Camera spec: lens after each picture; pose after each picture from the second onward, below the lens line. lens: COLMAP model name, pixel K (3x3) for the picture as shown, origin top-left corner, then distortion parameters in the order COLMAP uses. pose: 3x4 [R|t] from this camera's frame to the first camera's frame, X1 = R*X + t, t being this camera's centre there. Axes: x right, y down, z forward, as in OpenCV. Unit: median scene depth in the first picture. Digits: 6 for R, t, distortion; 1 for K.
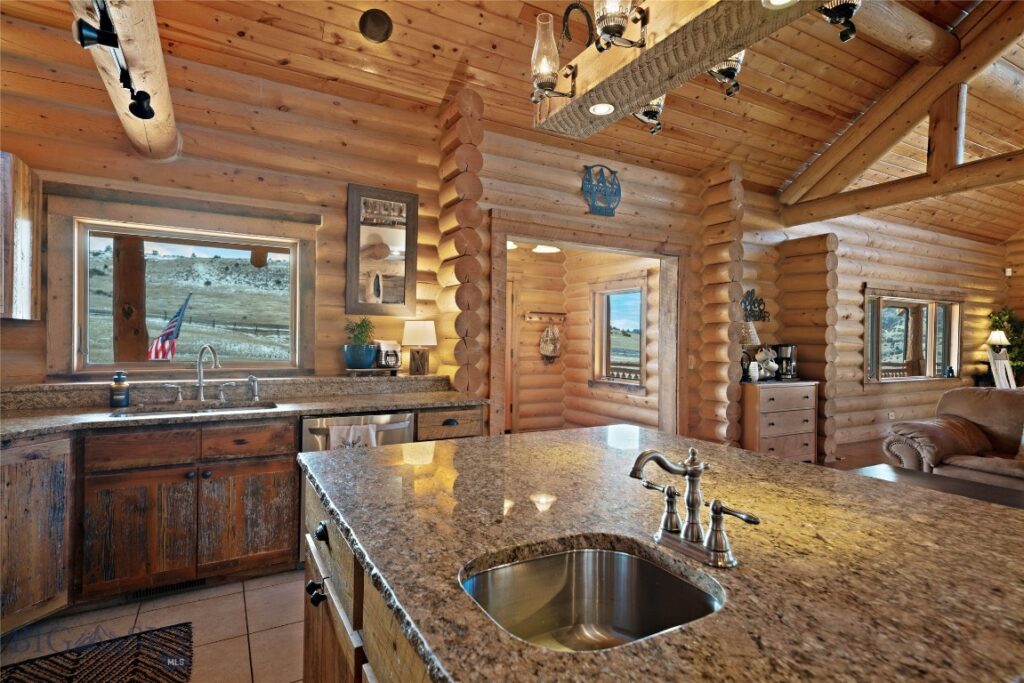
lens RADIAL K [[520.6, 0, 506.9], [0, 520.6, 340.7], [0, 0, 1]] dist [0.015351, 0.001176]
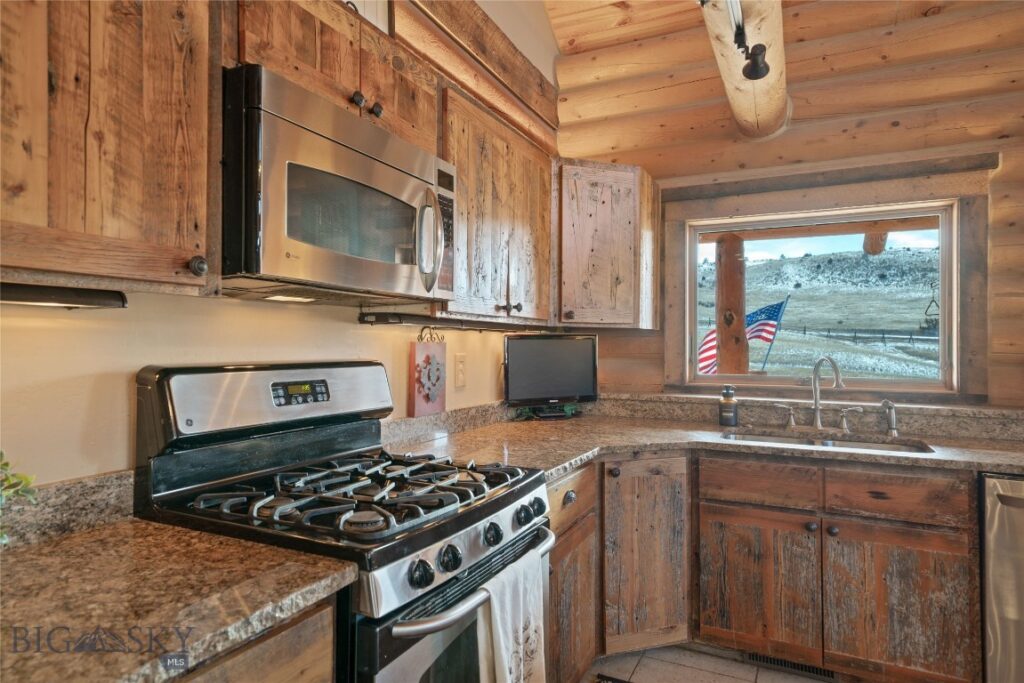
lens RADIAL K [[606.2, 0, 513.7], [0, 606.2, 338.0], [0, 0, 1]] dist [0.034528, 0.003257]
pose [[0.577506, -0.015711, -0.816235, -0.077955], [0.000161, 0.999817, -0.019131, -0.000974], [0.816386, 0.010917, 0.577403, 0.081580]]
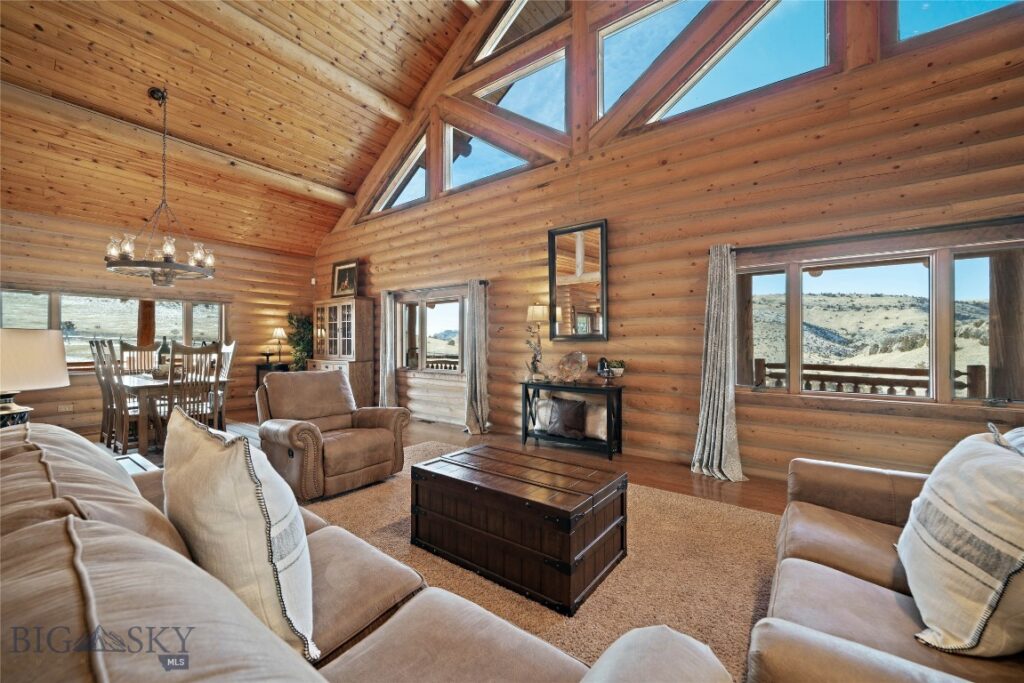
lens RADIAL K [[407.4, 0, 509.5], [0, 407.4, 341.6], [0, 0, 1]] dist [-0.003016, 0.000151]
pose [[0.910862, -0.009089, 0.412610, 2.463263], [0.012256, 0.999912, -0.005030, 0.059218], [-0.412528, 0.009639, 0.910894, -0.188846]]
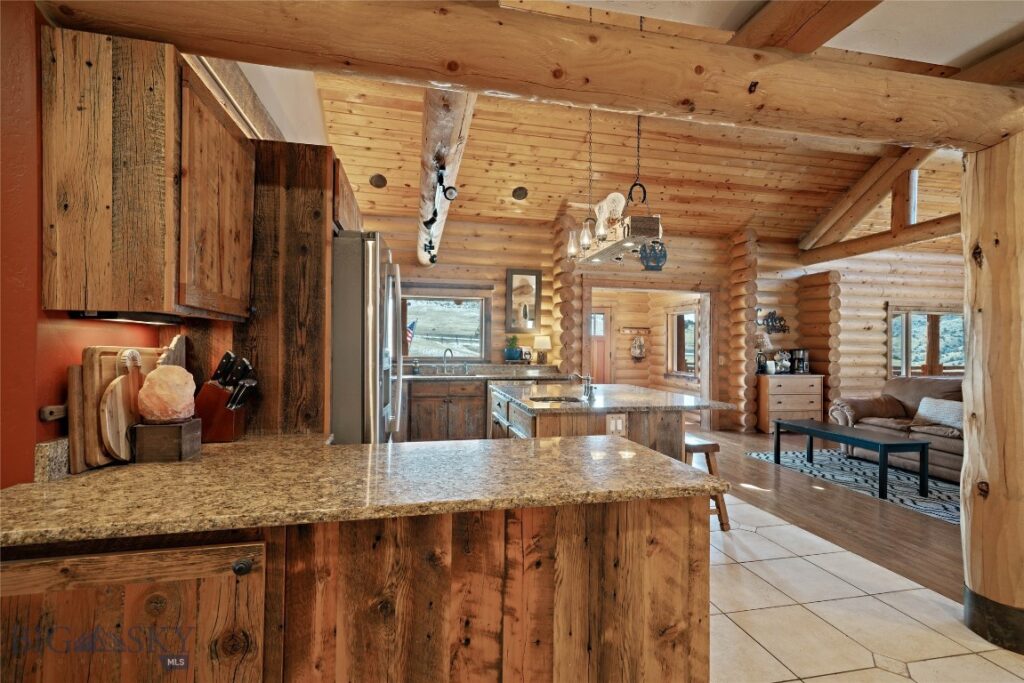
lens RADIAL K [[430.3, 0, 510.8], [0, 430.3, 341.5], [0, 0, 1]] dist [0.002849, -0.000331]
pose [[0.958599, -0.004123, -0.284729, 0.171647], [0.000631, 0.999923, -0.012355, 0.001032], [0.284758, 0.011664, 0.958528, -0.549026]]
